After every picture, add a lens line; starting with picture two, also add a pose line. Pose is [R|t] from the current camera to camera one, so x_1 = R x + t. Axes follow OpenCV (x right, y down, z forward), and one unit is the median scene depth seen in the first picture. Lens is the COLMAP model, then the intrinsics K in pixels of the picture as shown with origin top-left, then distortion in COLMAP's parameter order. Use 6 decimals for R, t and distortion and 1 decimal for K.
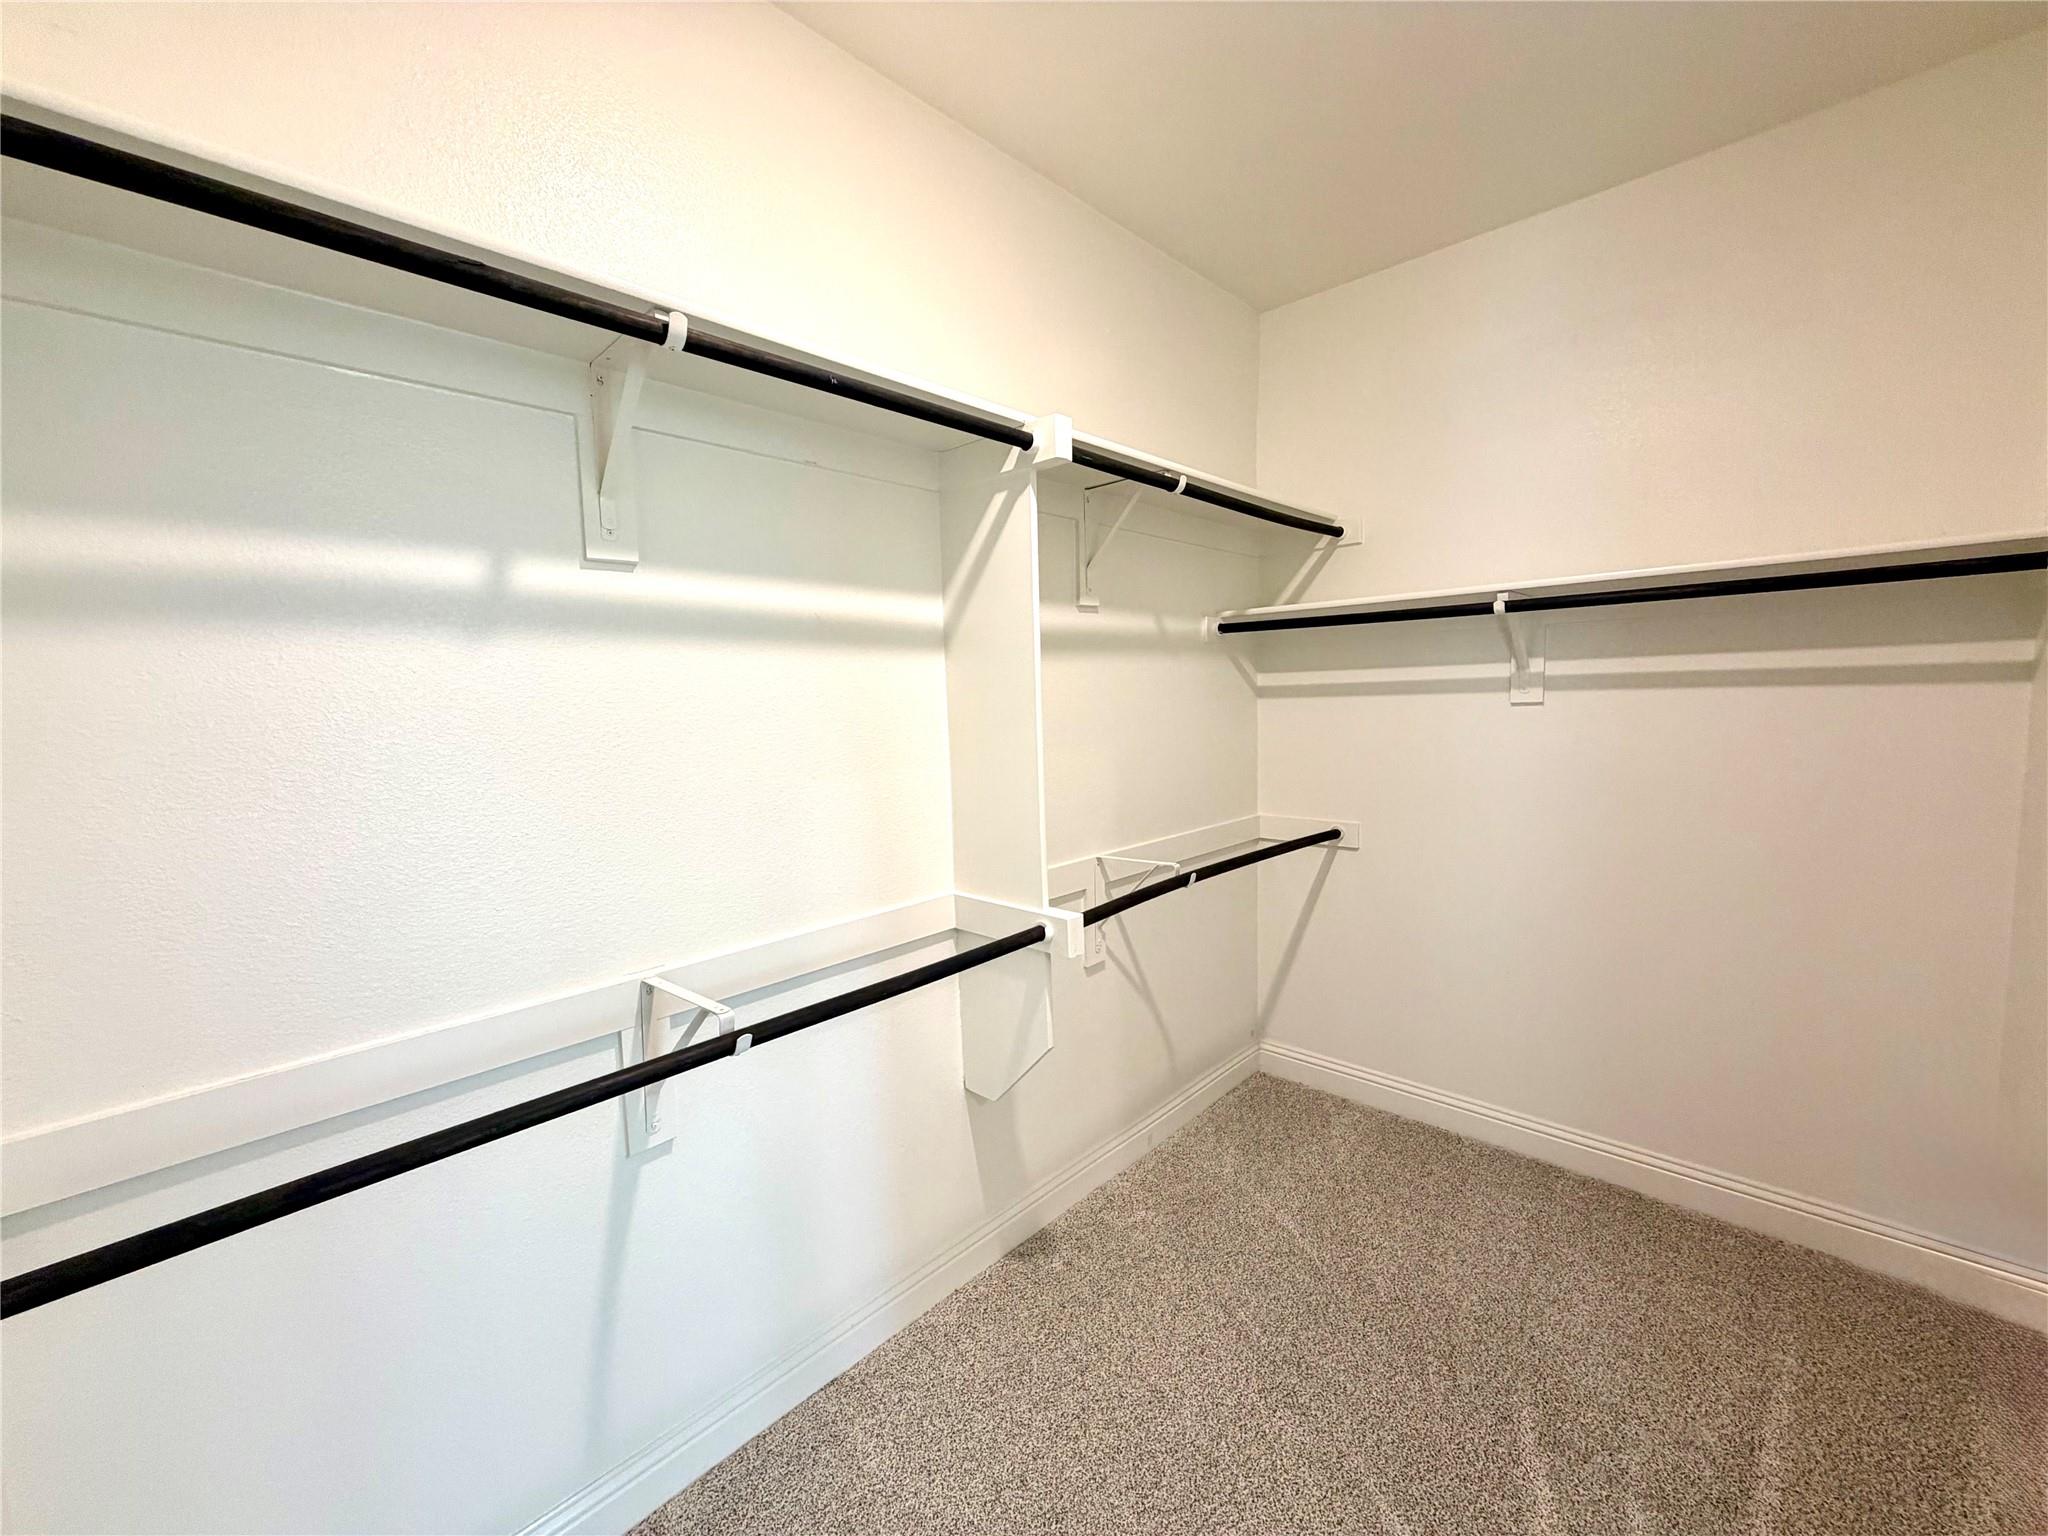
lens RADIAL K [[824.7, 0, 1021.9], [0, 824.7, 765.4], [0, 0, 1]] dist [-0.001175, 0.000627]
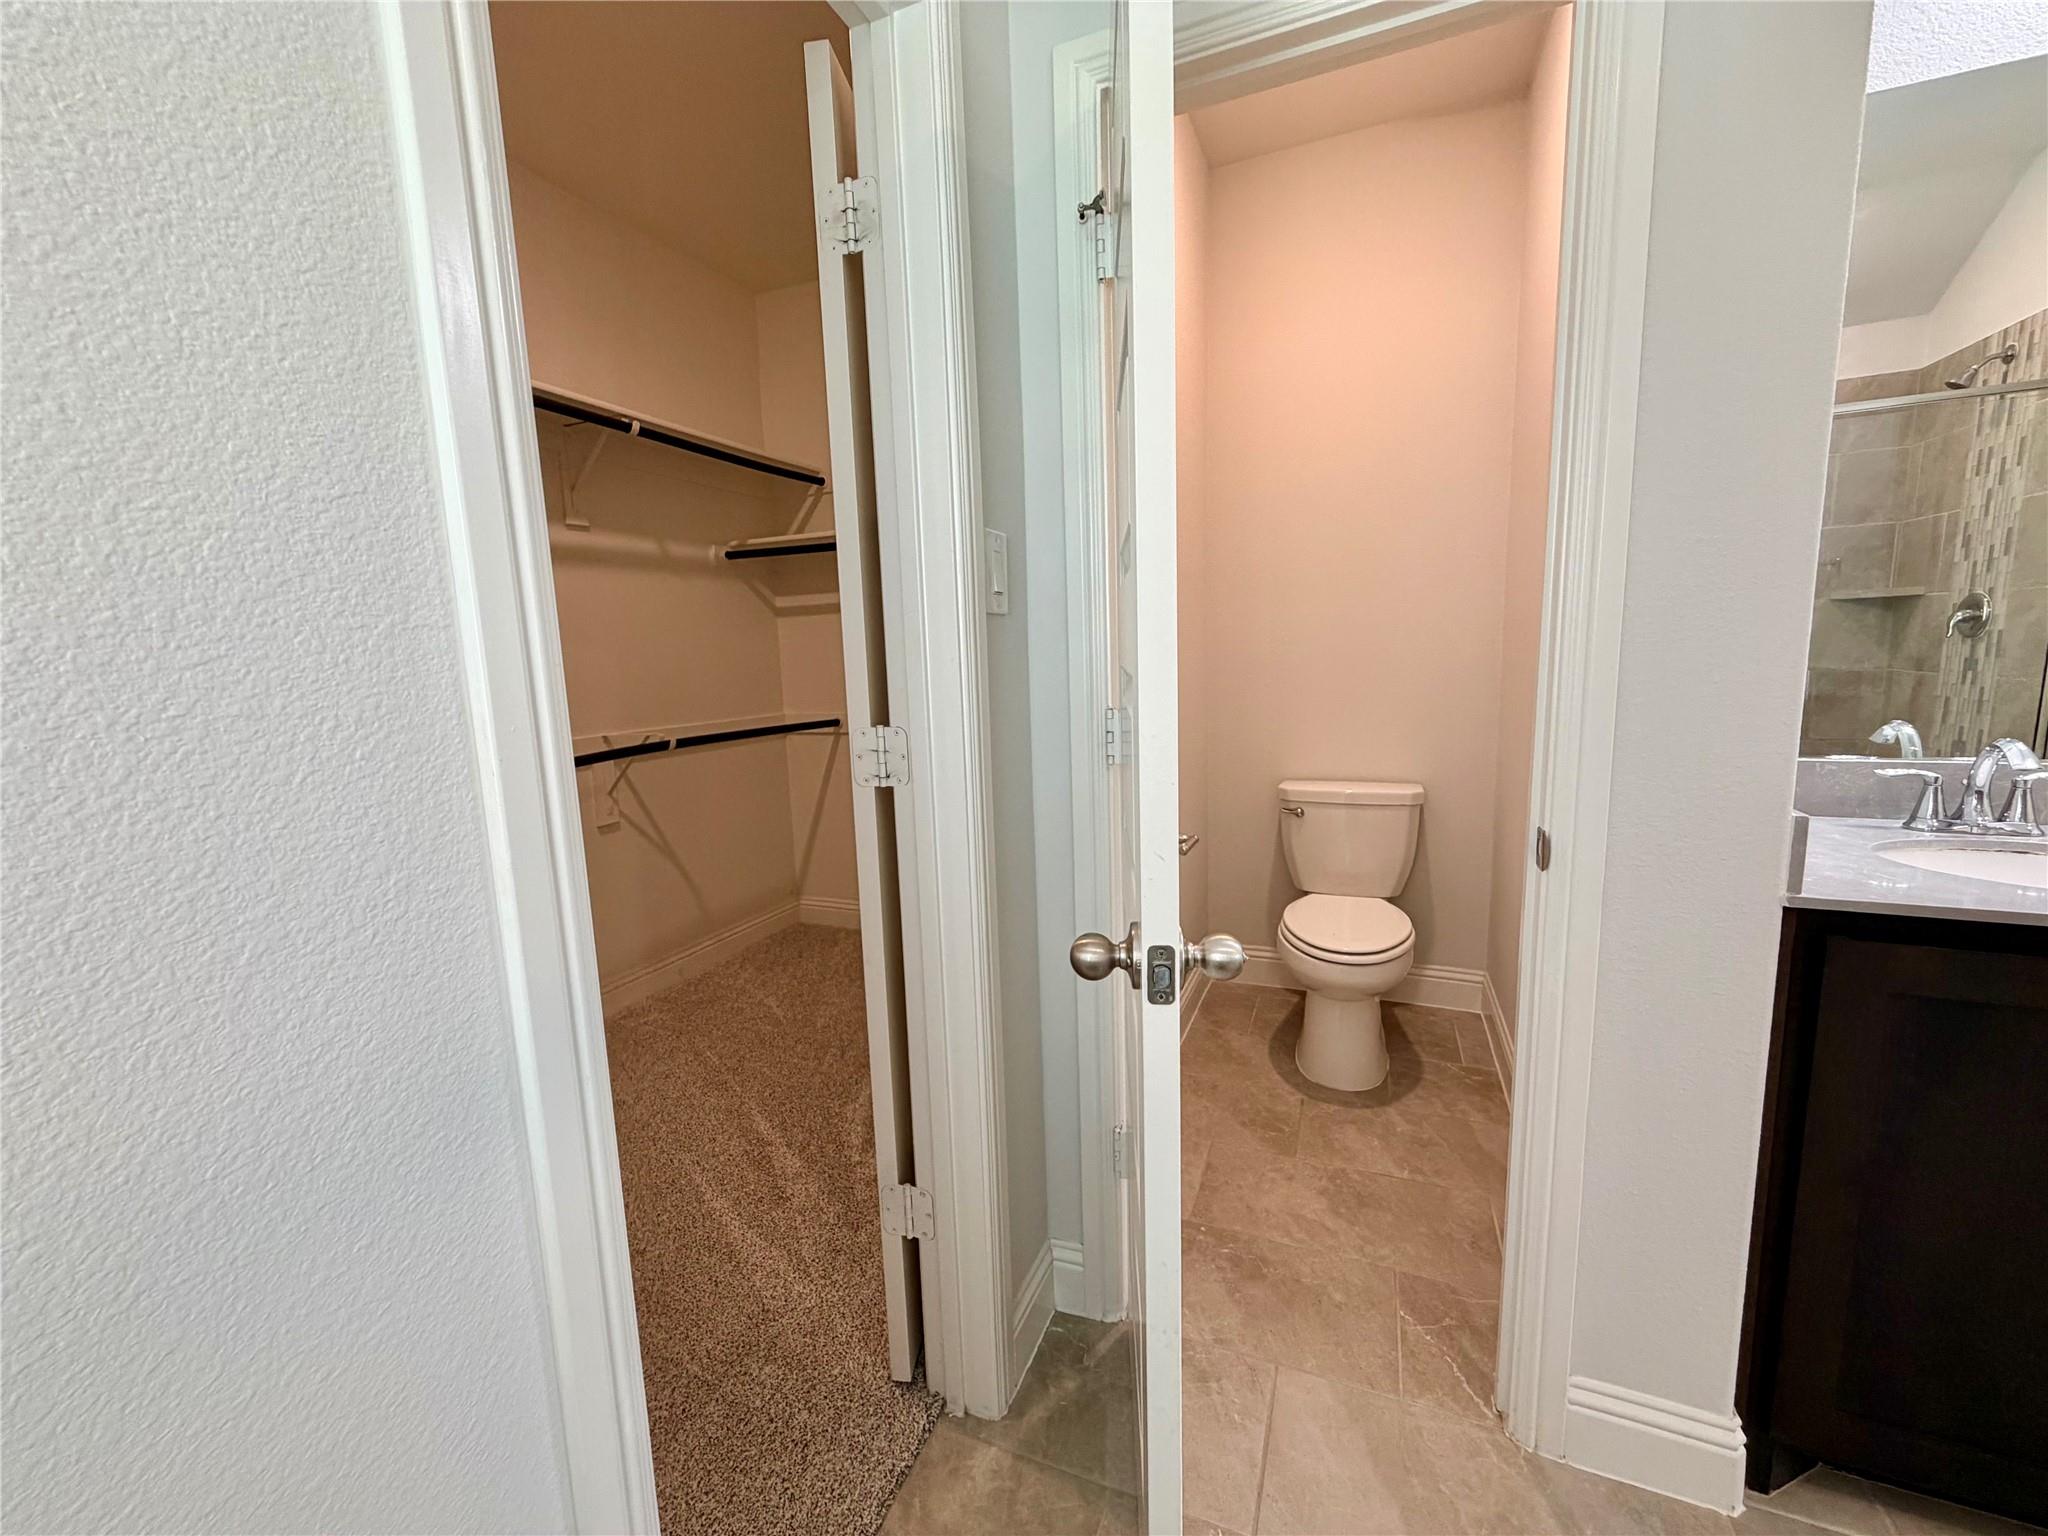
lens RADIAL K [[824.7, 0, 1024.7], [0, 824.7, 760.7], [0, 0, 1]] dist [-0.001175, 0.000627]
pose [[0.935964, -0.050846, 0.348406, 0.217221], [0.040178, 0.998478, 0.037780, 0.112202], [-0.349797, -0.021362, 0.936582, -0.312325]]
